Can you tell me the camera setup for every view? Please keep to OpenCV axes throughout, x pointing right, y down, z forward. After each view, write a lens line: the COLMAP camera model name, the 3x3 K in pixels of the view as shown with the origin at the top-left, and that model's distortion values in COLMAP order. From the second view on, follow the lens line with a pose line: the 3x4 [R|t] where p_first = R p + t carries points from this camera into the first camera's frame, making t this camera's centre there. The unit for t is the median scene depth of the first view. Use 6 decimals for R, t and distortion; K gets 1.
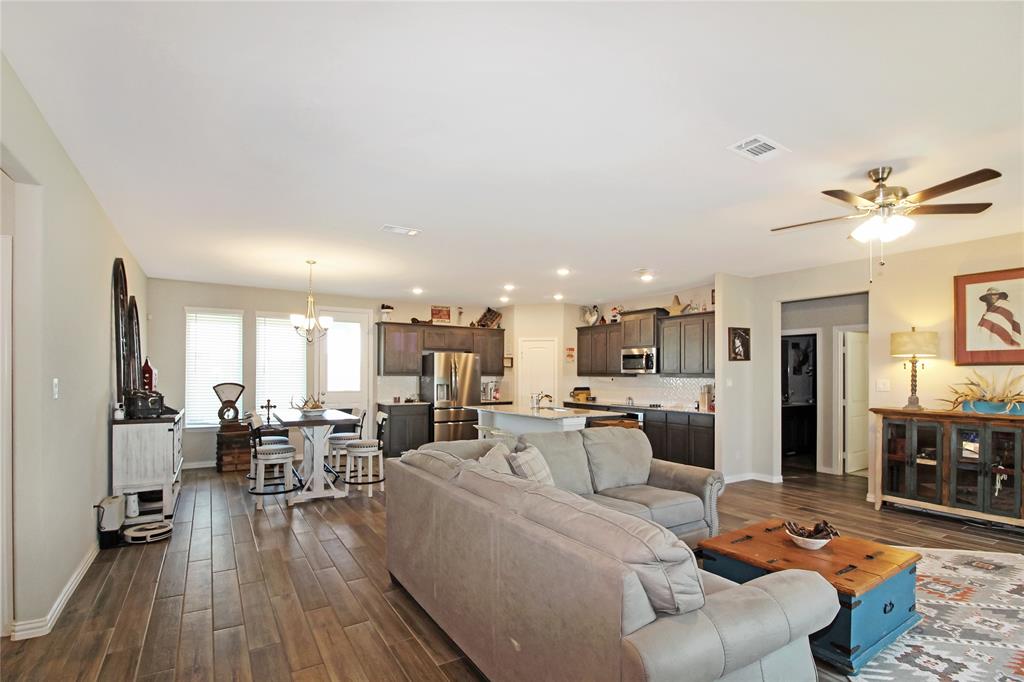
lens RADIAL K [[483.9, 0, 510.1], [0, 483.9, 368.3], [0, 0, 1]] dist [0.002697, -0.021689]
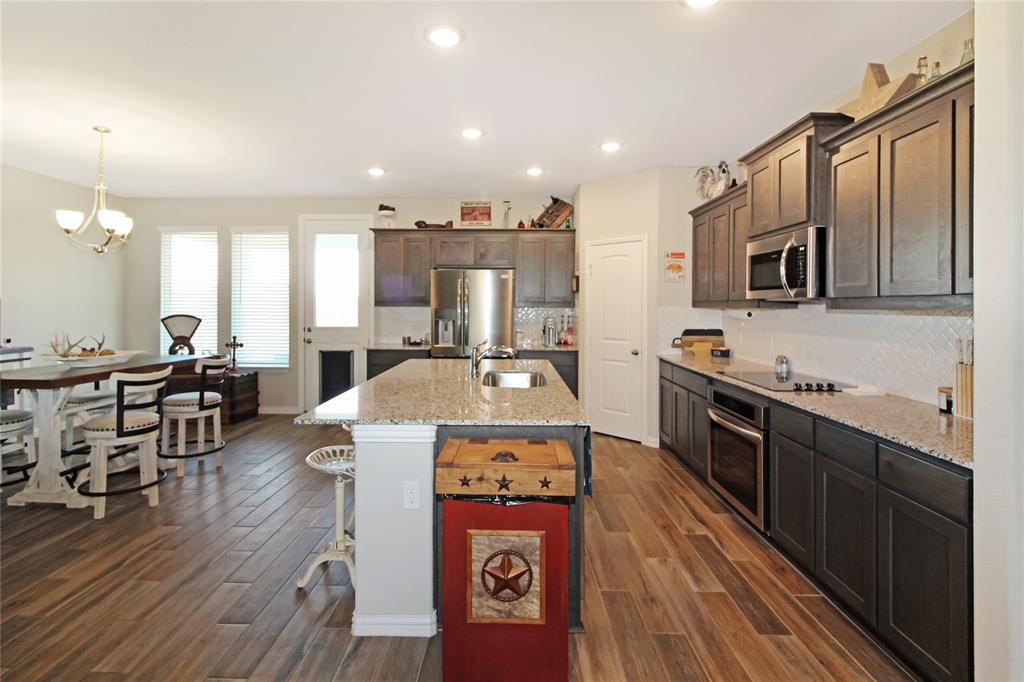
lens RADIAL K [[476.4, 0, 506.3], [0, 476.4, 309.3], [0, 0, 1]] dist [0.000273, -0.000166]
pose [[0.842290, 0.002323, -0.539020, 0.276752], [0.006910, 0.999862, 0.015107, 0.010836], [0.538981, -0.016449, 0.842157, 0.533127]]
